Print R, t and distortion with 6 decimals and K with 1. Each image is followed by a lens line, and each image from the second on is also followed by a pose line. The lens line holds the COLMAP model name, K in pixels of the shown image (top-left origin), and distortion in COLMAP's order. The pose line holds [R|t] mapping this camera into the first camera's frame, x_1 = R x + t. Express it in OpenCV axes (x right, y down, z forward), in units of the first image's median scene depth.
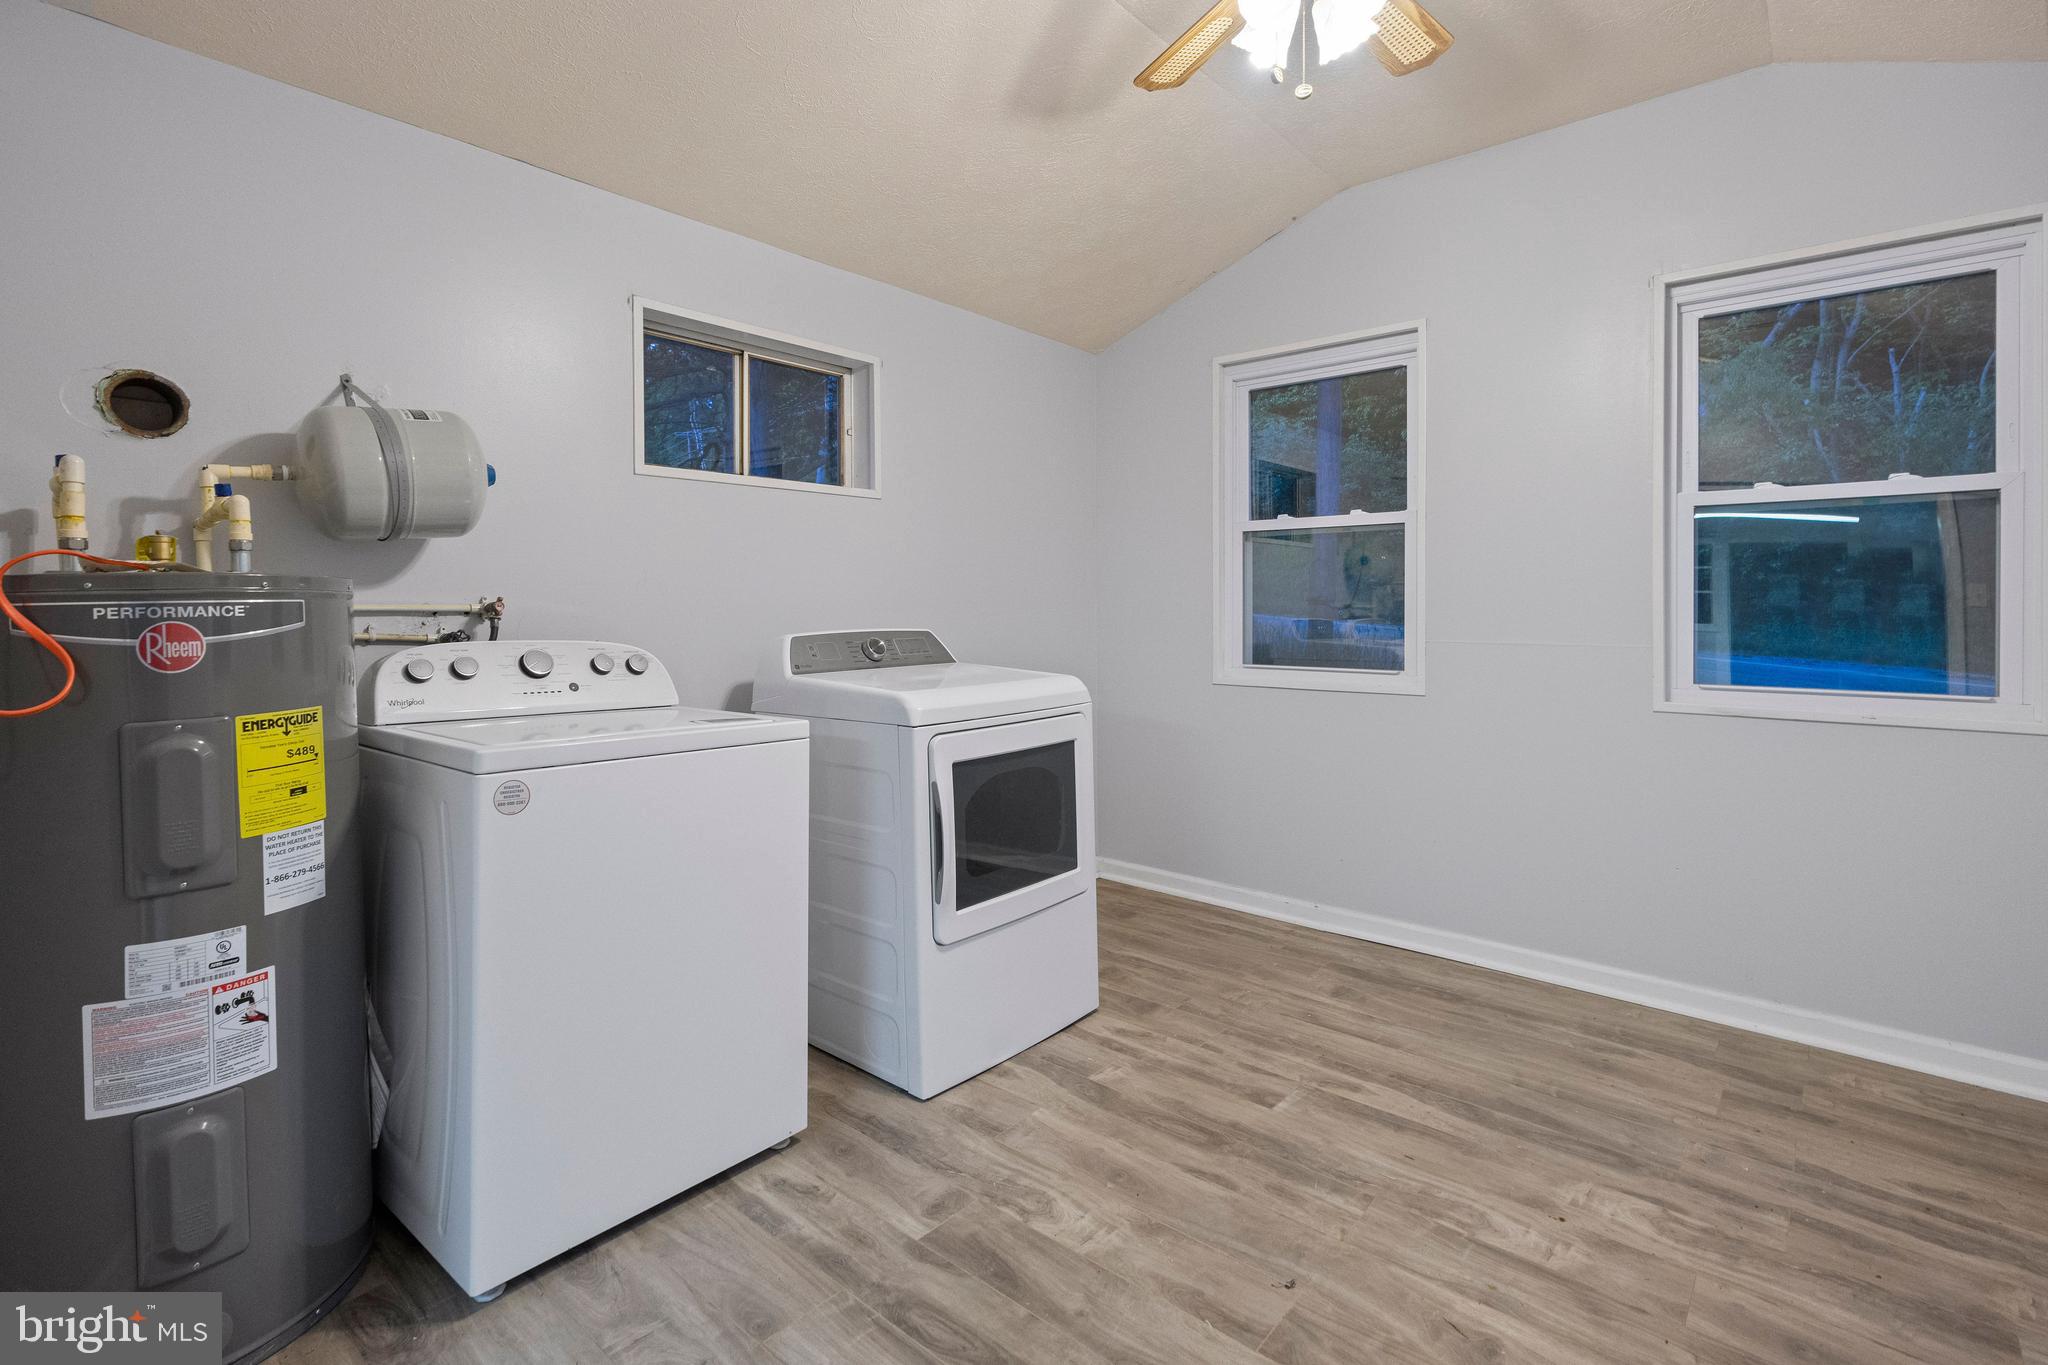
lens RADIAL K [[968.2, 0, 1005.8], [0, 968.2, 612.8], [0, 0, 1]] dist [-0.008358, 0.002795]
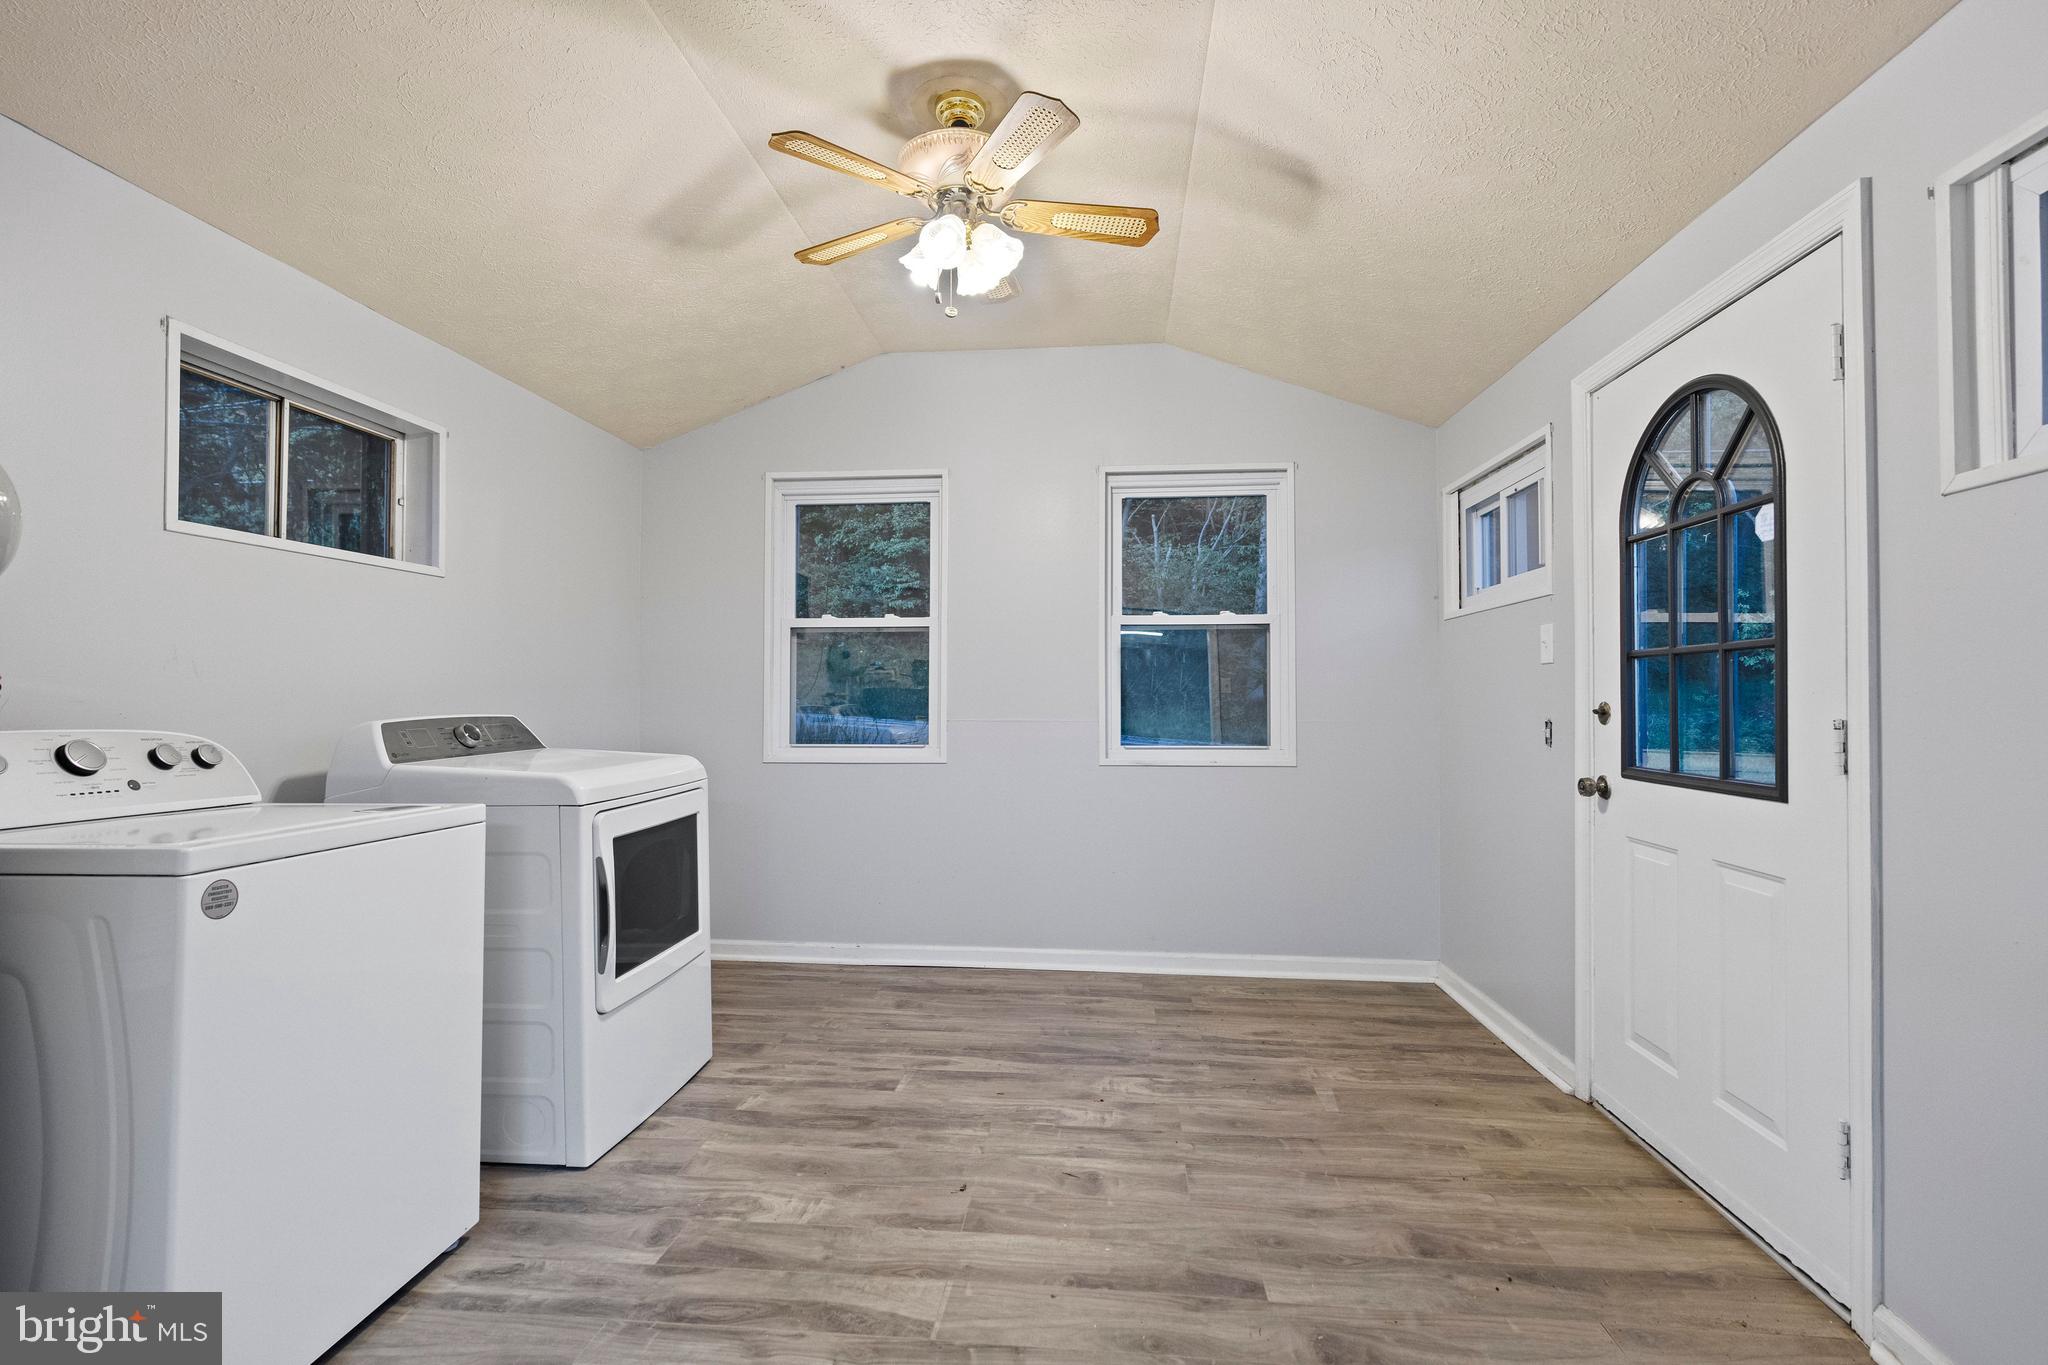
lens RADIAL K [[968.2, 0, 1012.1], [0, 968.2, 677.5], [0, 0, 1]] dist [-0.008358, 0.002795]
pose [[0.809632, 0.012331, 0.586808, -0.318418], [0.003783, 0.999649, -0.026225, 0.009035], [-0.586925, 0.023453, 0.809301, -0.110999]]
